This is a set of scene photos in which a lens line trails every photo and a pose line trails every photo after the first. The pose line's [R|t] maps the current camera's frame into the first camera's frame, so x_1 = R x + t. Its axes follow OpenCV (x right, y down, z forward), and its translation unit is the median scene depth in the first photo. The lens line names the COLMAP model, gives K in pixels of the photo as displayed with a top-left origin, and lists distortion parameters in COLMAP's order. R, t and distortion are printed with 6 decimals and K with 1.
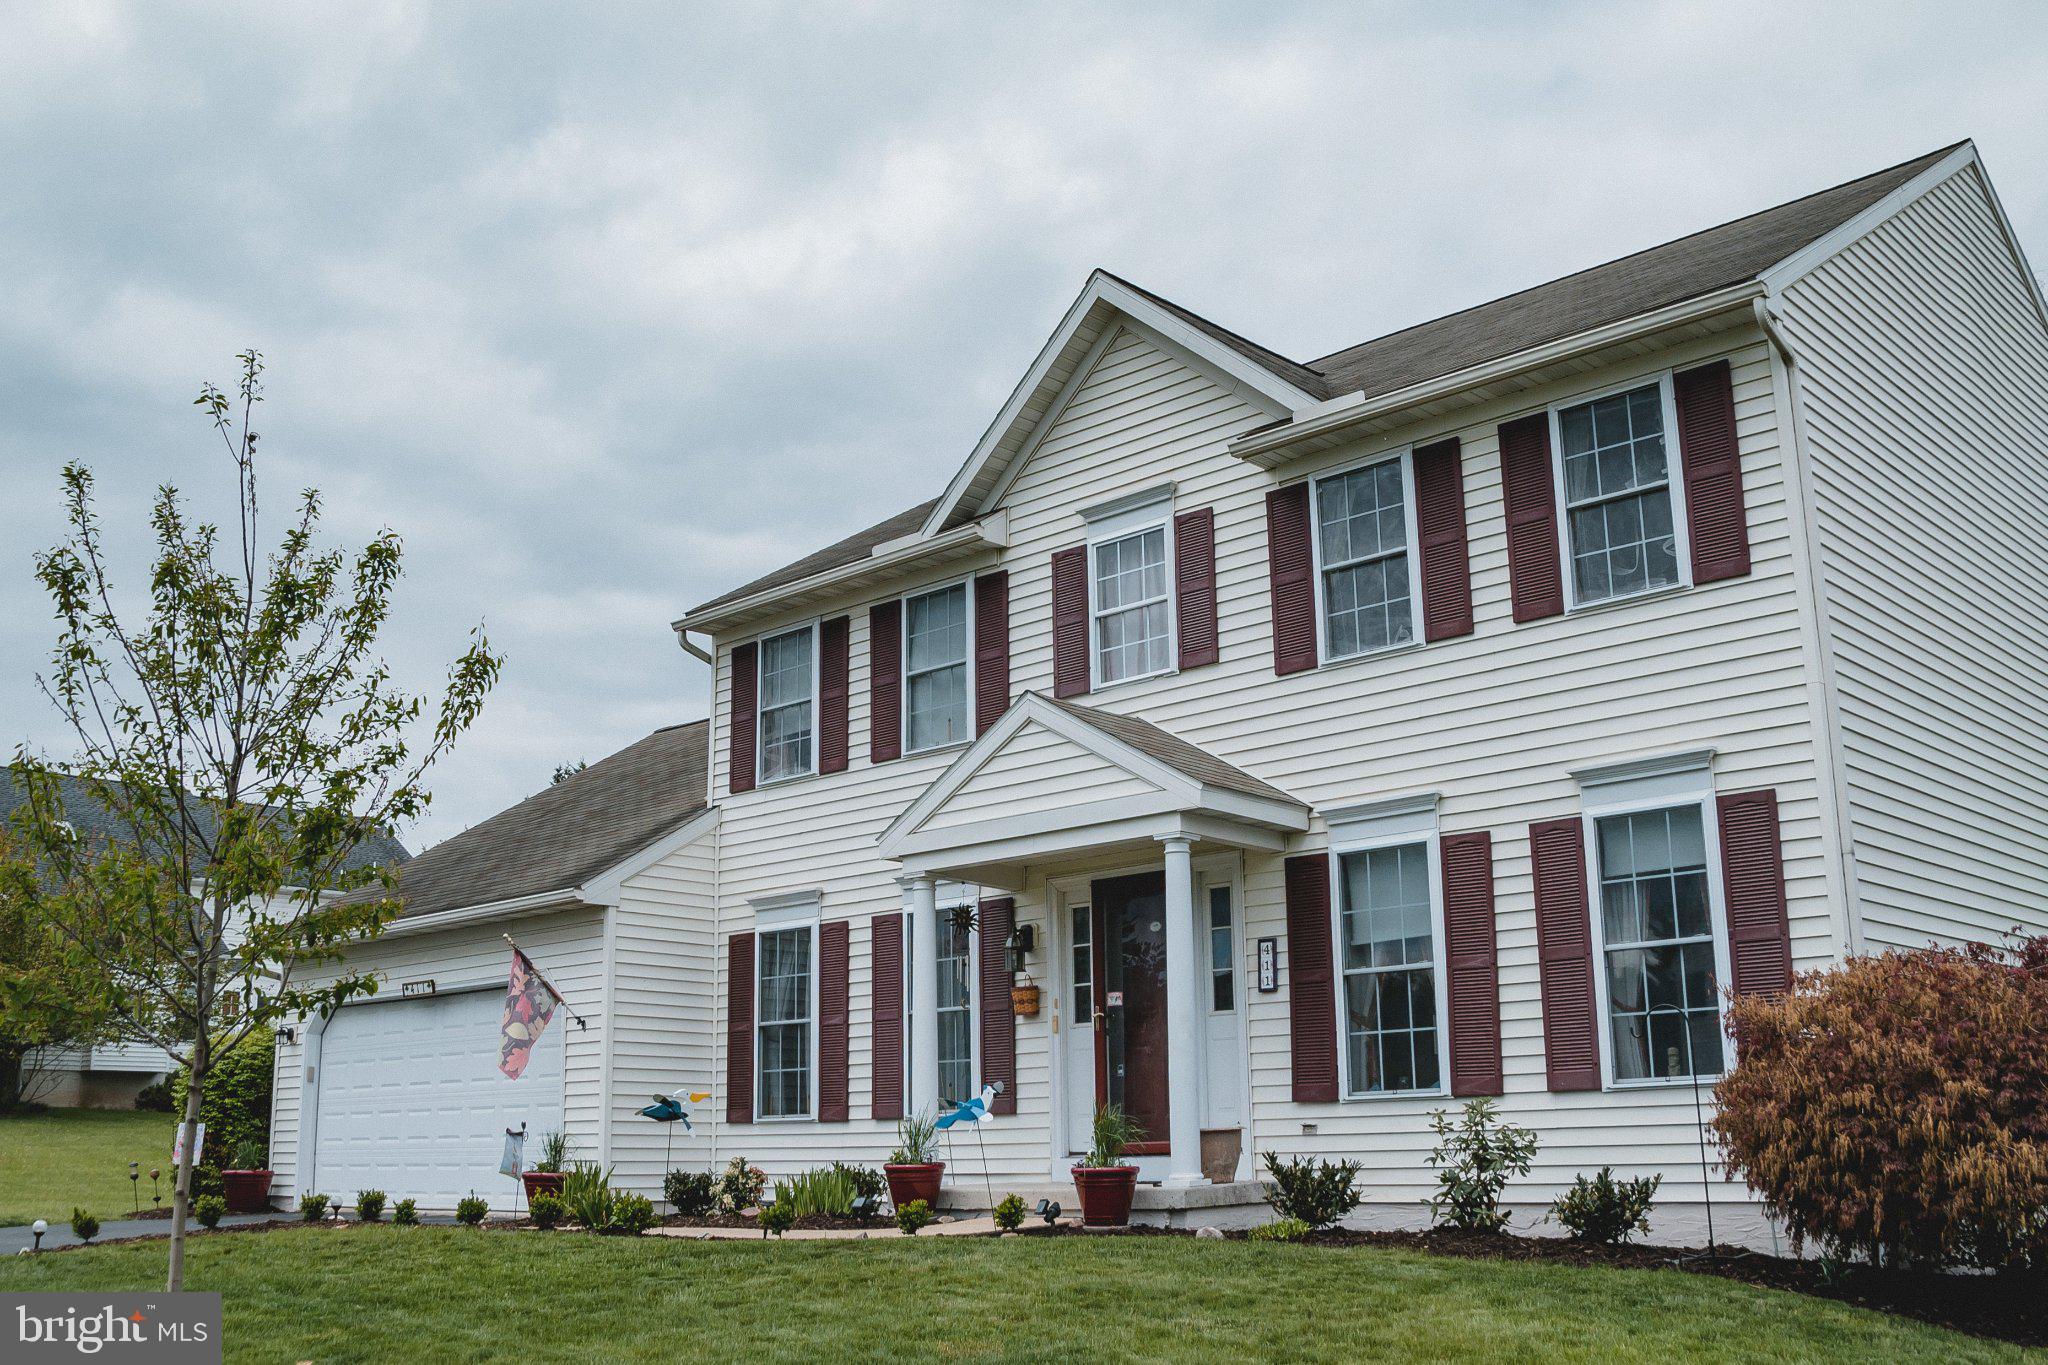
lens RADIAL K [[1965.4, 0, 1024.0], [0, 1965.4, 682.5], [0, 0, 1]] dist [-0.131753, -0.000481]
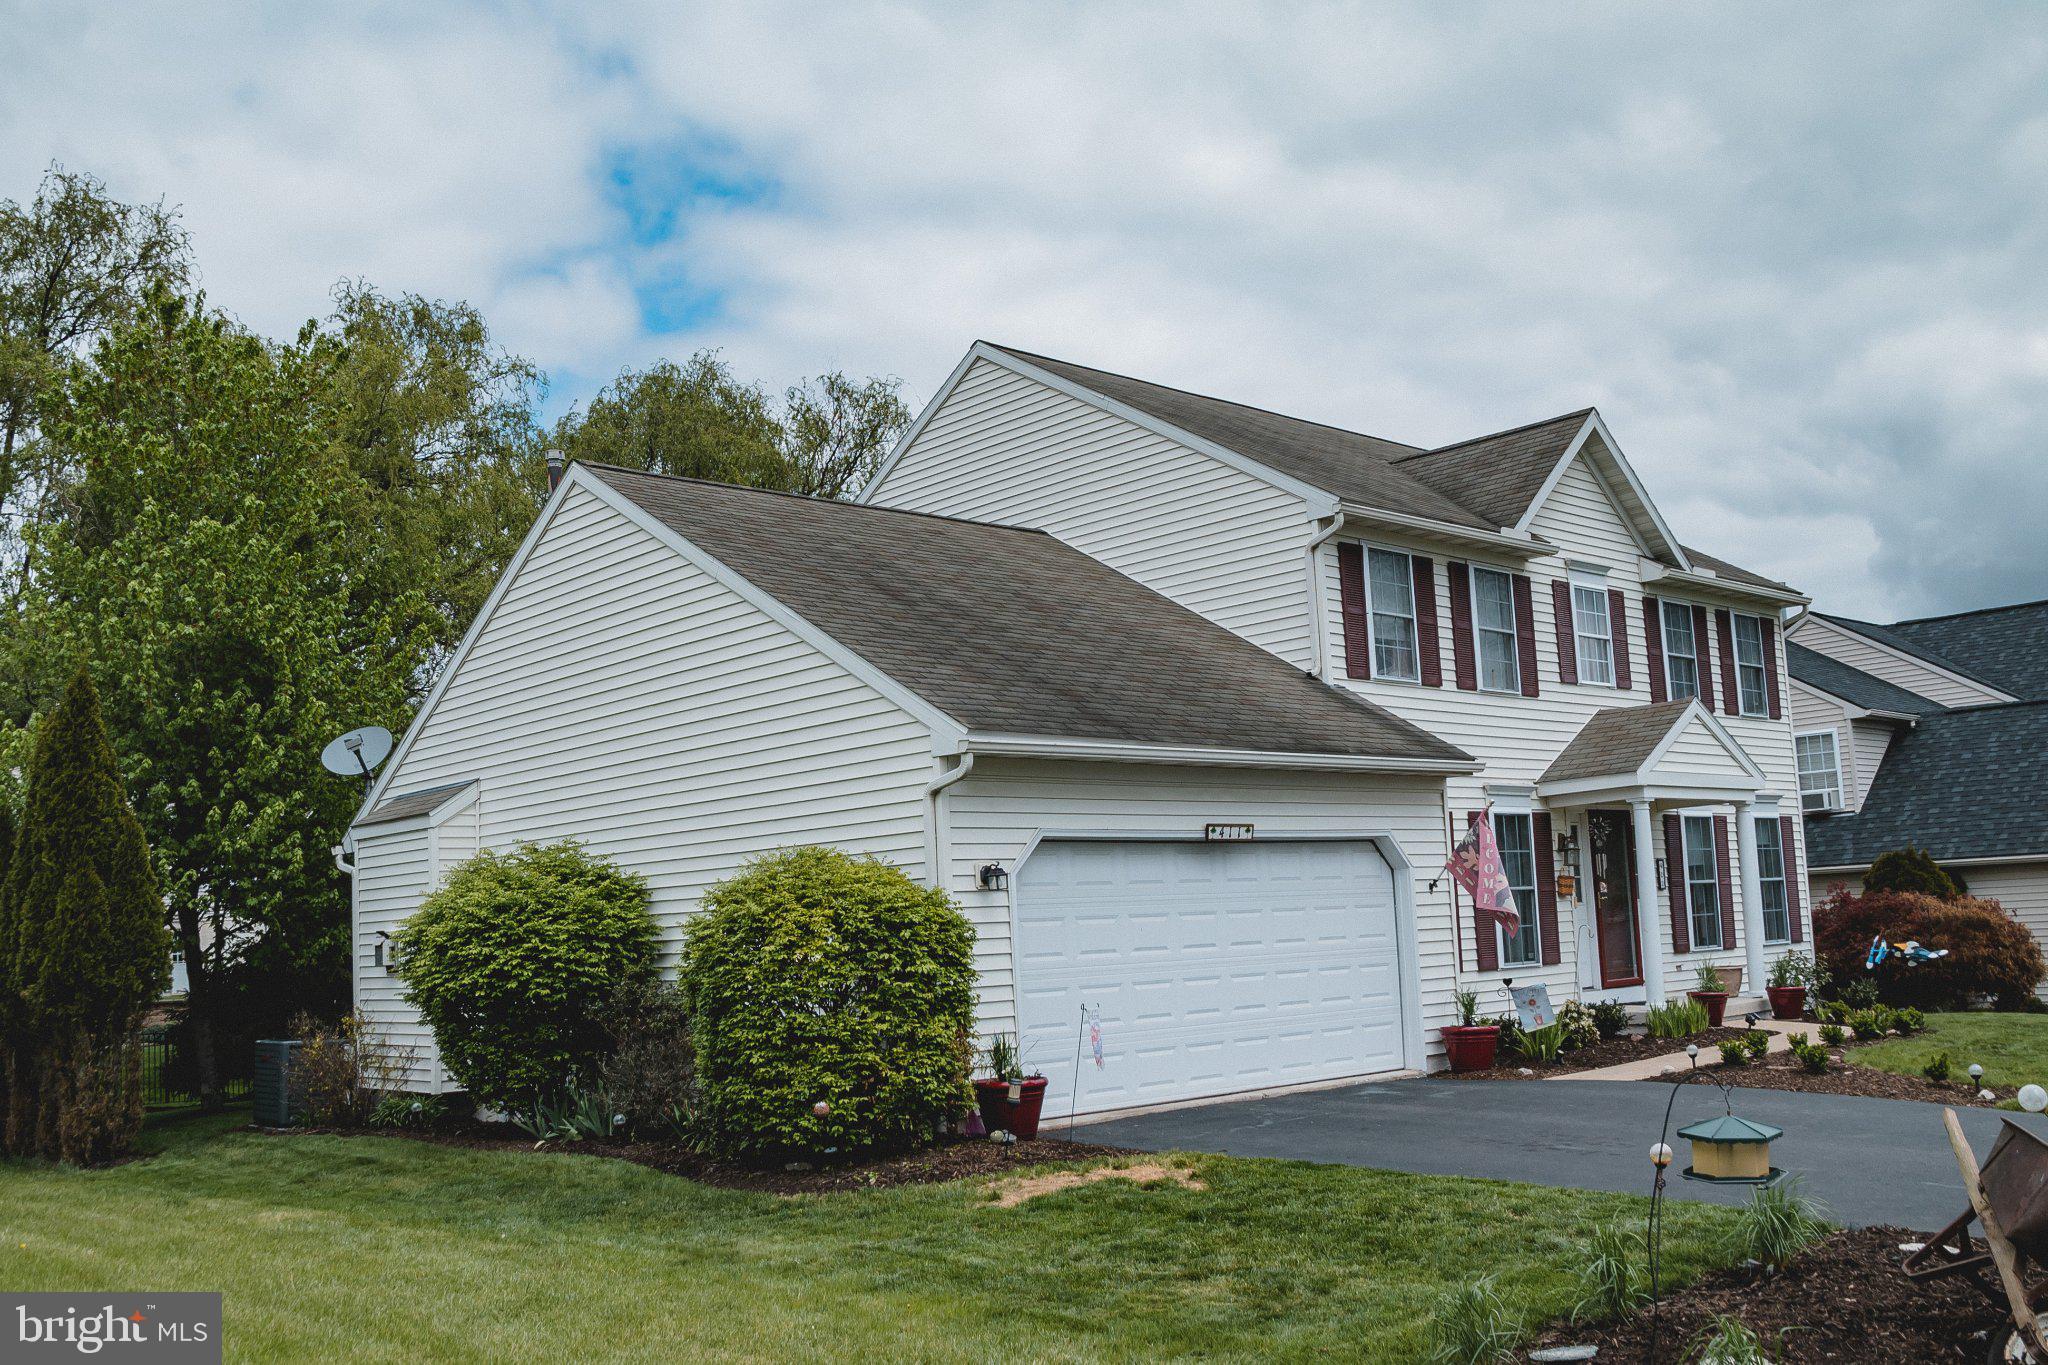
lens RADIAL K [[1965.4, 0, 1024.0], [0, 1965.4, 682.5], [0, 0, 1]] dist [-0.131753, -0.000481]
pose [[0.058550, 0.149169, 0.987077, -1.439394], [-0.188714, 0.972599, -0.135787, 0.281621], [-0.980285, -0.178325, 0.085096, 1.273265]]
